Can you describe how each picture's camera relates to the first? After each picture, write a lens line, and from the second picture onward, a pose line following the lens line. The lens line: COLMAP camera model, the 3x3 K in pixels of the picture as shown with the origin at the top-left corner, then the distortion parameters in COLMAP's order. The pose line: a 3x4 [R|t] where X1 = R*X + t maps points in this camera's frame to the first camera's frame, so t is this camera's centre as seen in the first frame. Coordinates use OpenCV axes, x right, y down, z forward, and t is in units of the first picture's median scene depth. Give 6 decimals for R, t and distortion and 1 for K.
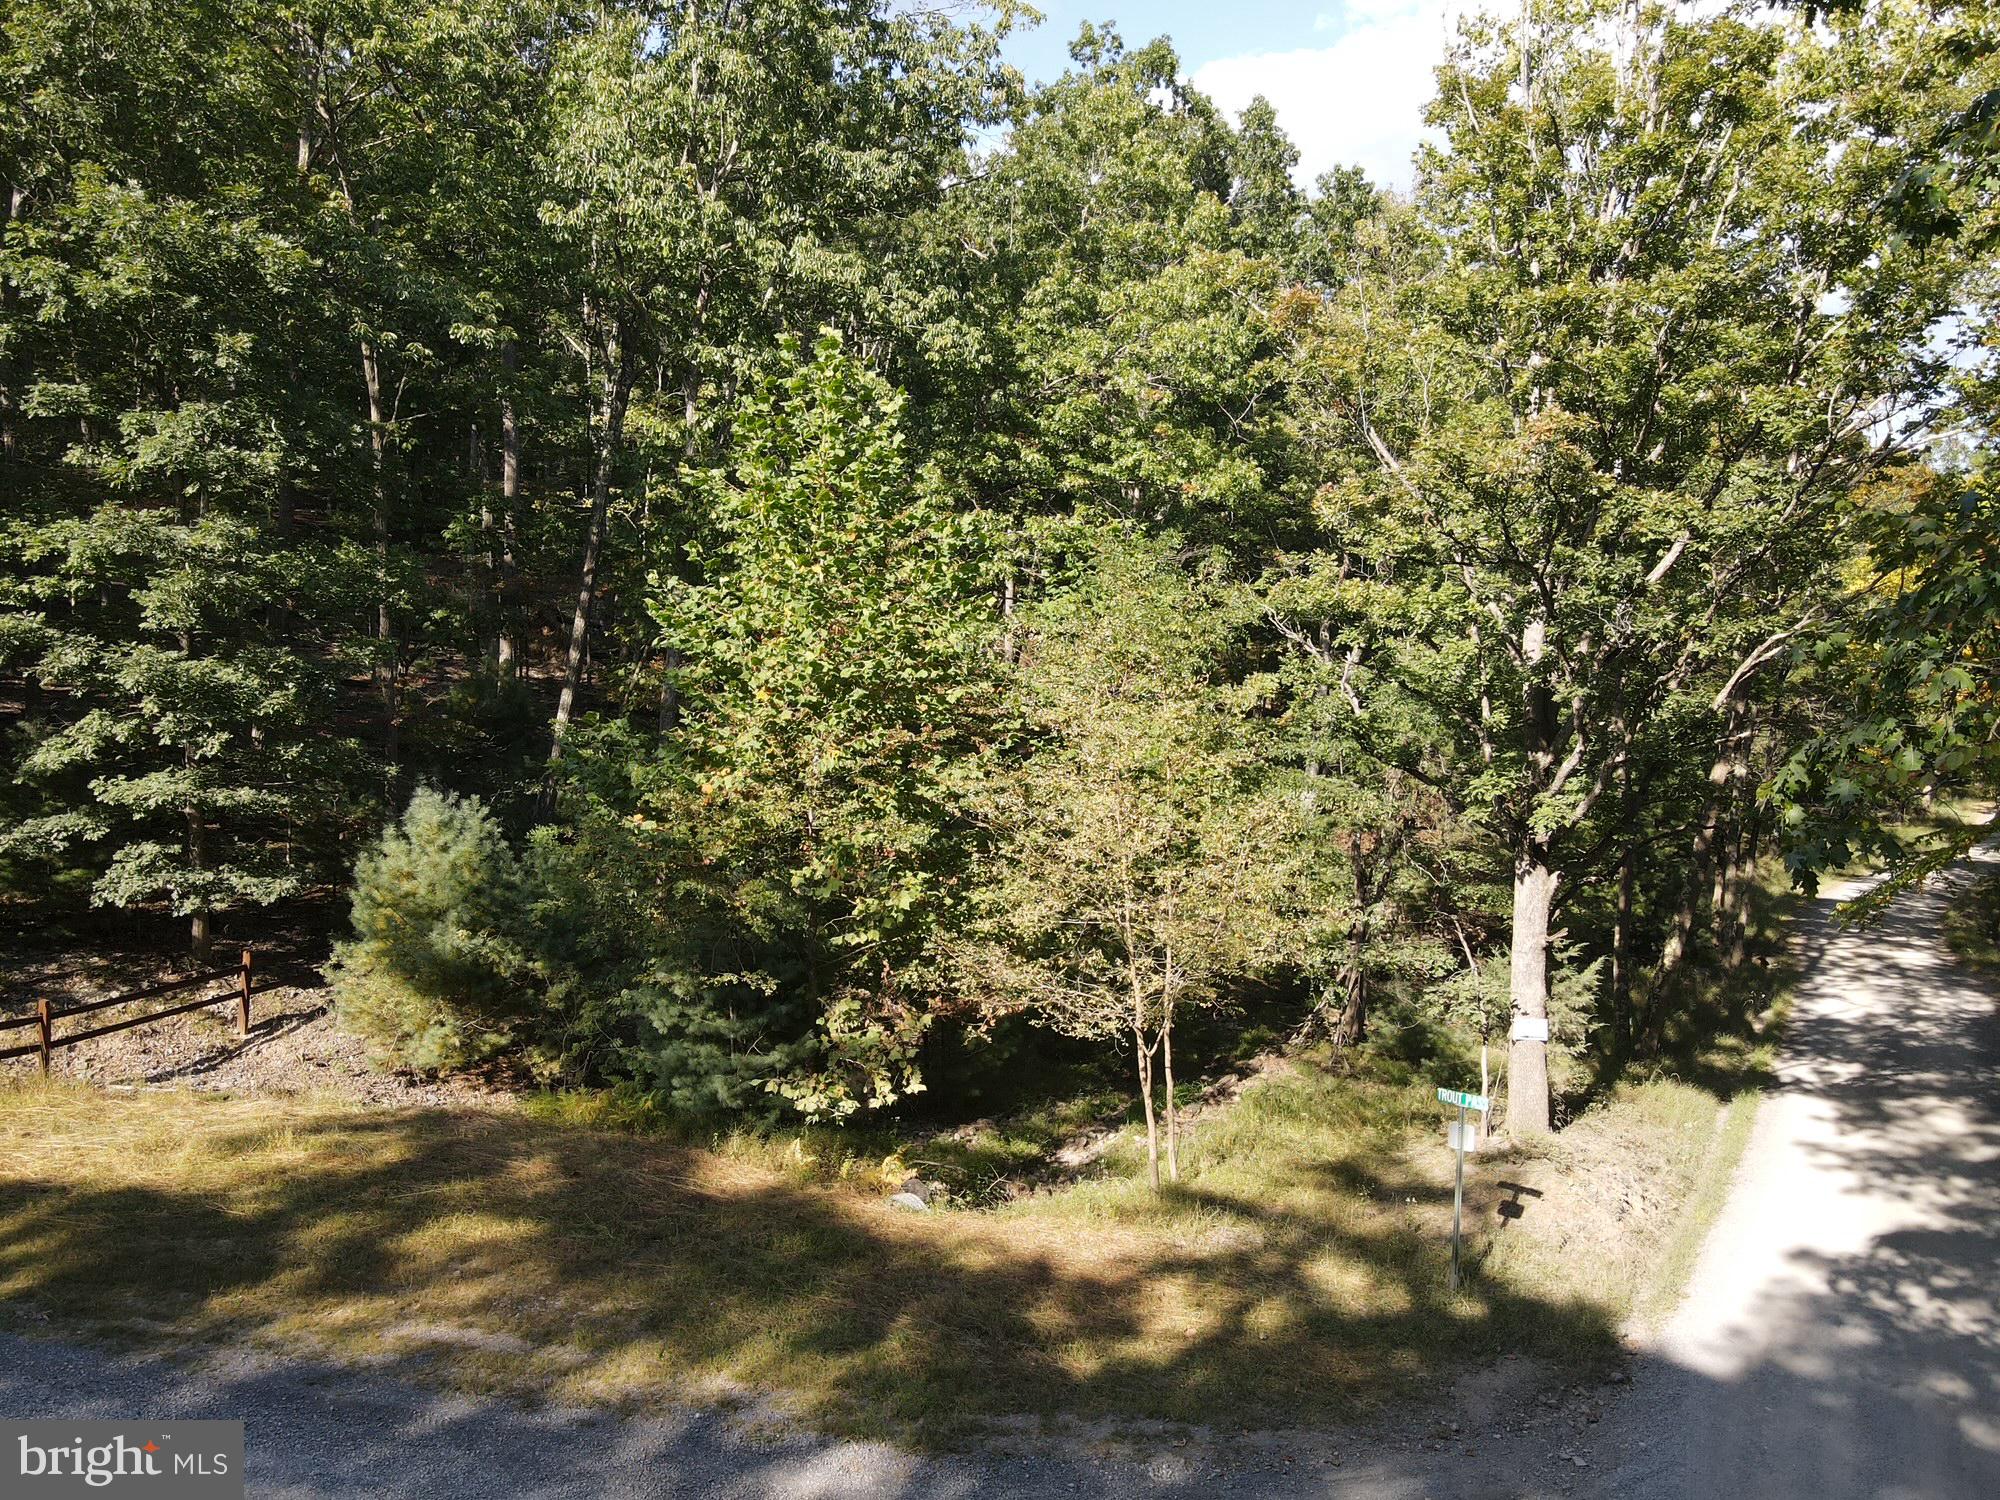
lens RADIAL K [[1474.8, 0, 997.8], [0, 1474.8, 759.3], [0, 0, 1]] dist [0.013823, 0.000942]
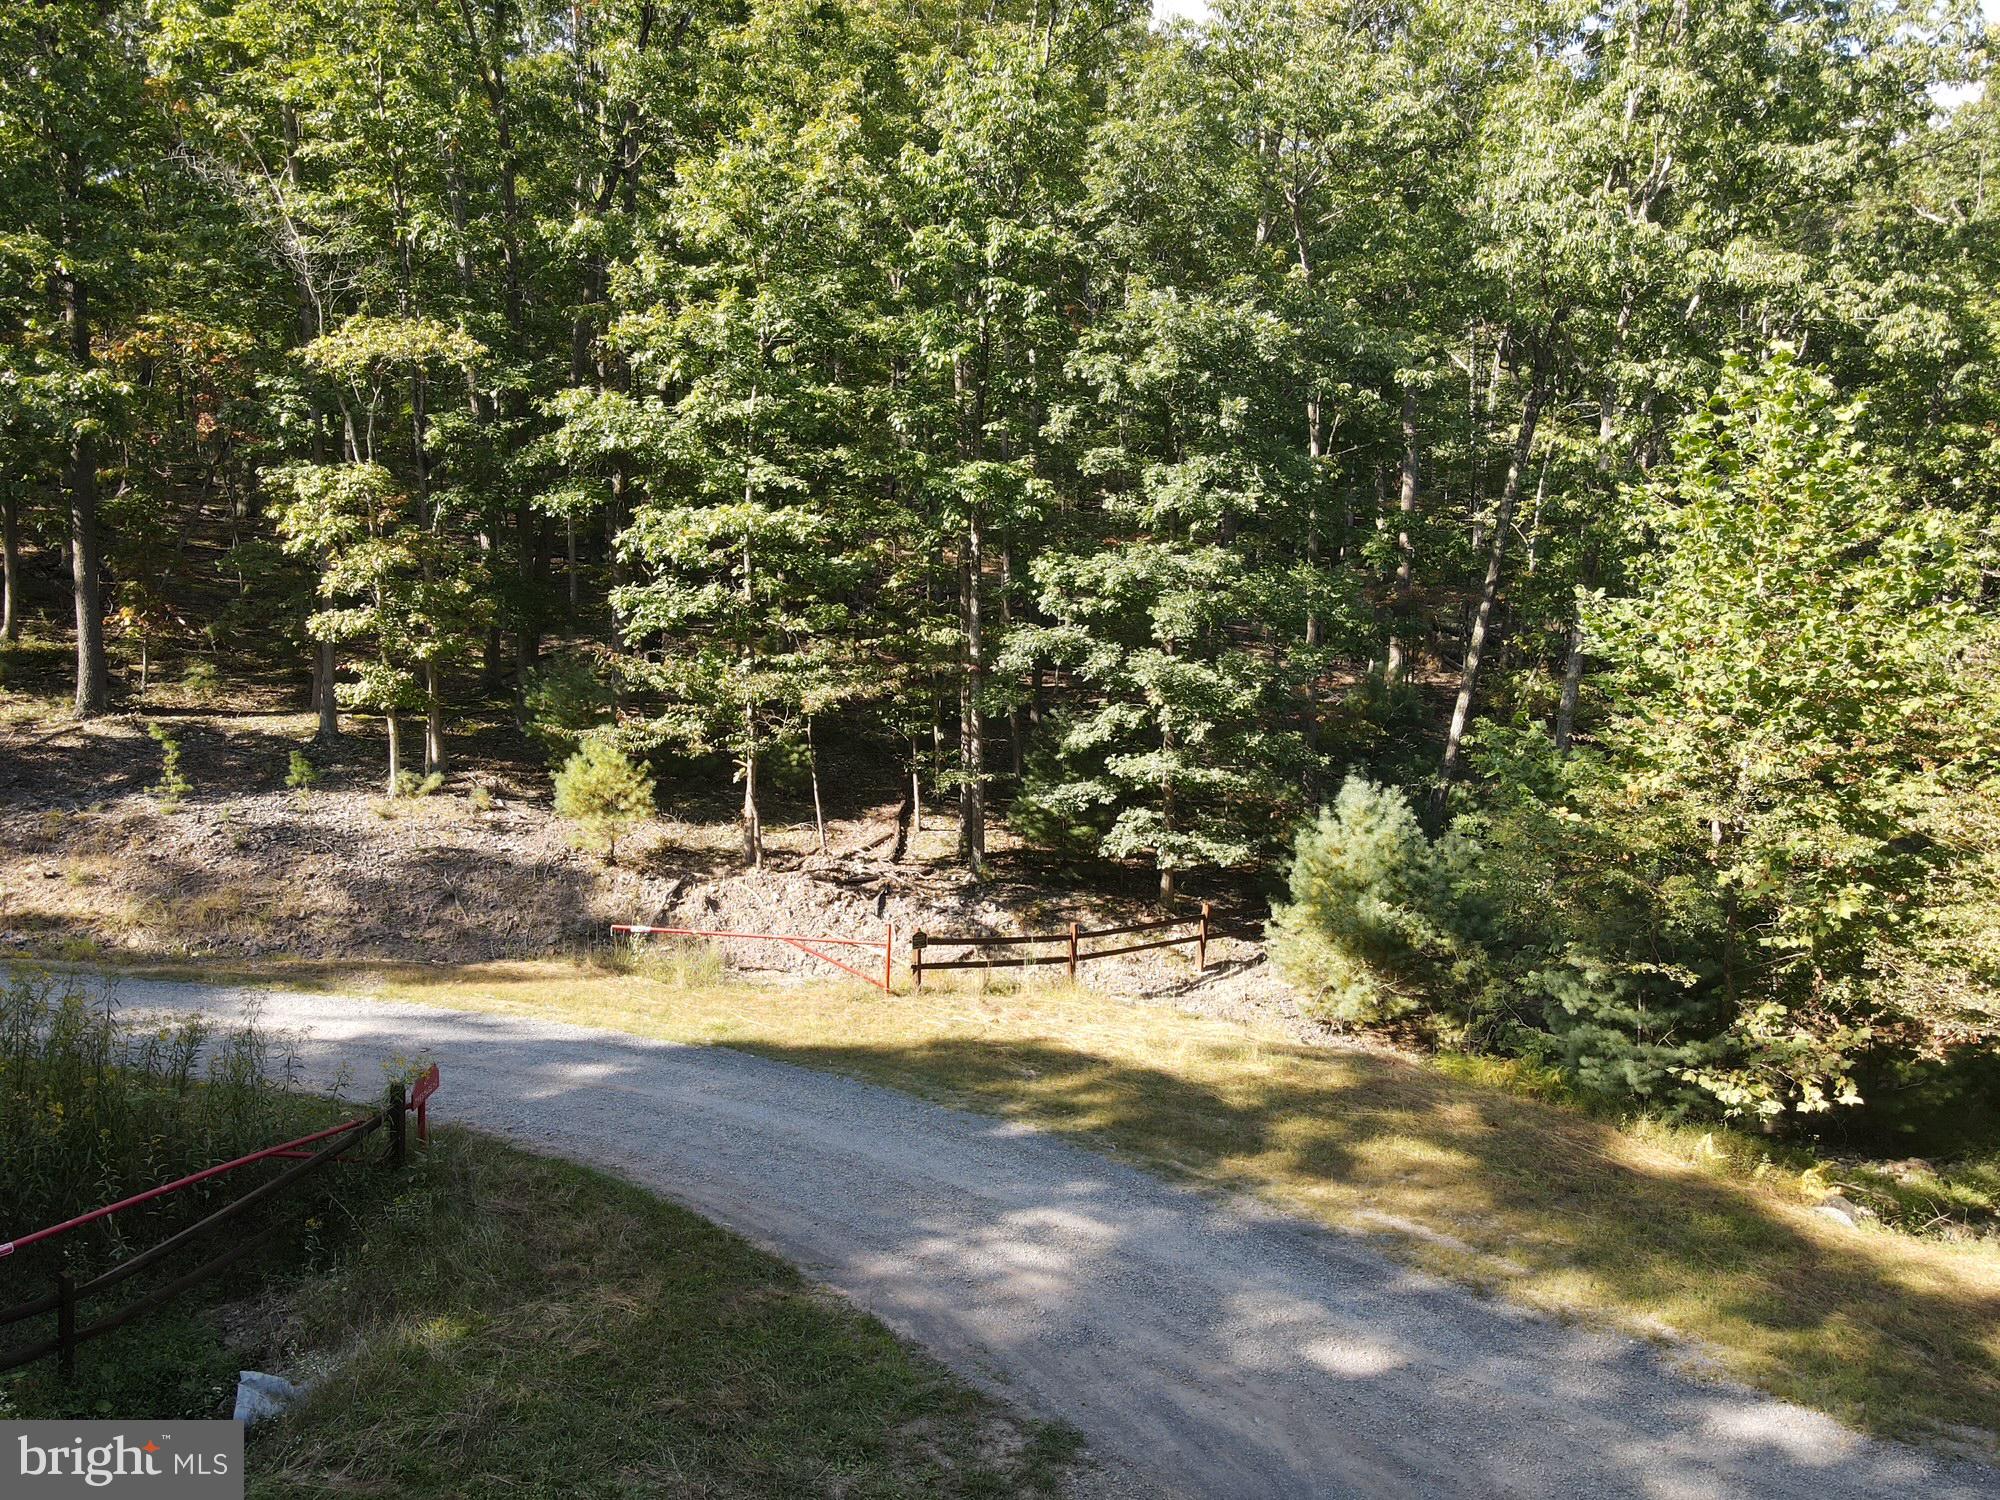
lens RADIAL K [[1474.8, 0, 1000.8], [0, 1474.8, 750.7], [0, 0, 1]] dist [0.013823, 0.000942]
pose [[0.851493, 0.041533, -0.522719, -0.027570], [-0.046886, 0.998896, 0.002992, 0.010473], [0.522266, 0.021961, 0.852500, -0.141680]]
